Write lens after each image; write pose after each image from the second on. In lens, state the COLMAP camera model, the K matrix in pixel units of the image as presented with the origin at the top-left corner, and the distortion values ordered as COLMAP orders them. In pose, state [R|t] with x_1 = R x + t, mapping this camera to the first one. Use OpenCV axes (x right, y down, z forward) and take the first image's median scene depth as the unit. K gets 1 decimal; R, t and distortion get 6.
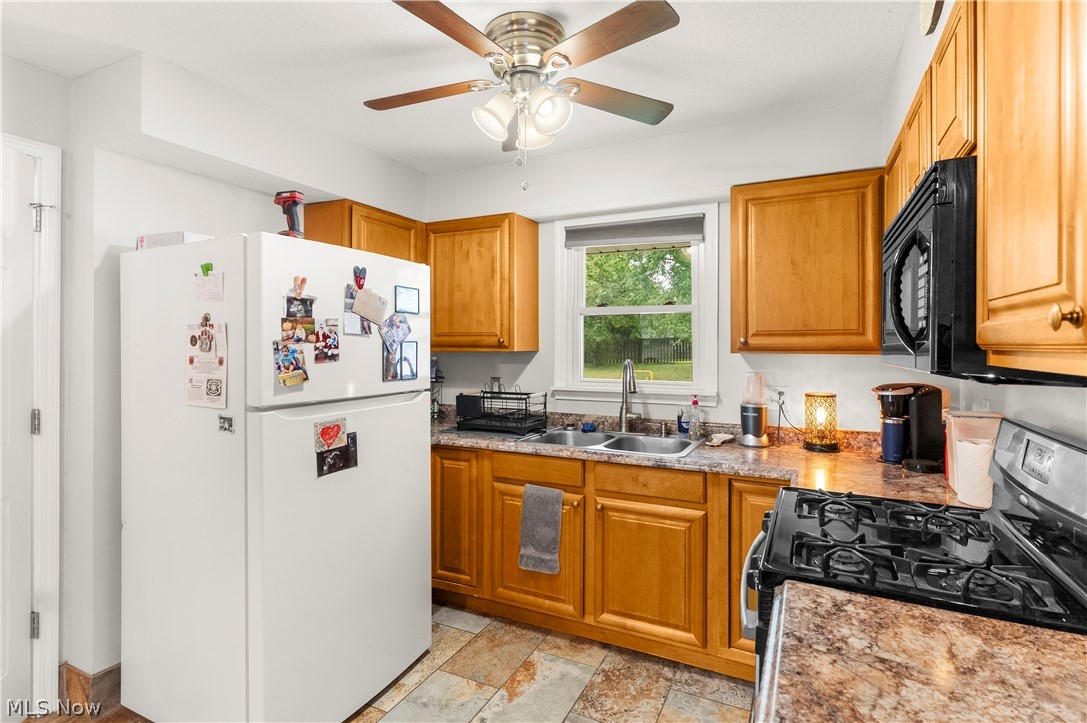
lens RADIAL K [[535.6, 0, 550.2], [0, 535.6, 341.9], [0, 0, 1]] dist [-0.000581, -0.000351]
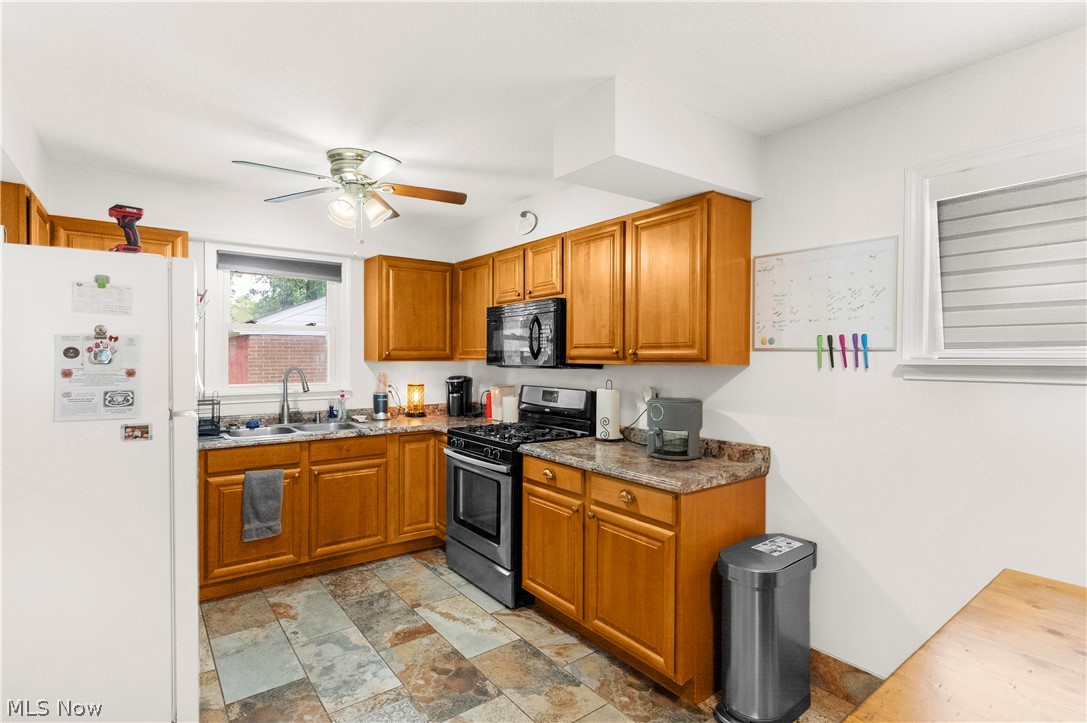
lens RADIAL K [[535.6, 0, 540.2], [0, 535.6, 355.6], [0, 0, 1]] dist [-0.000581, -0.000351]
pose [[0.449093, -0.000054, 0.893485, -0.869236], [-0.008949, 0.999950, 0.004559, -0.007010], [-0.893440, -0.010043, 0.449070, -0.133280]]
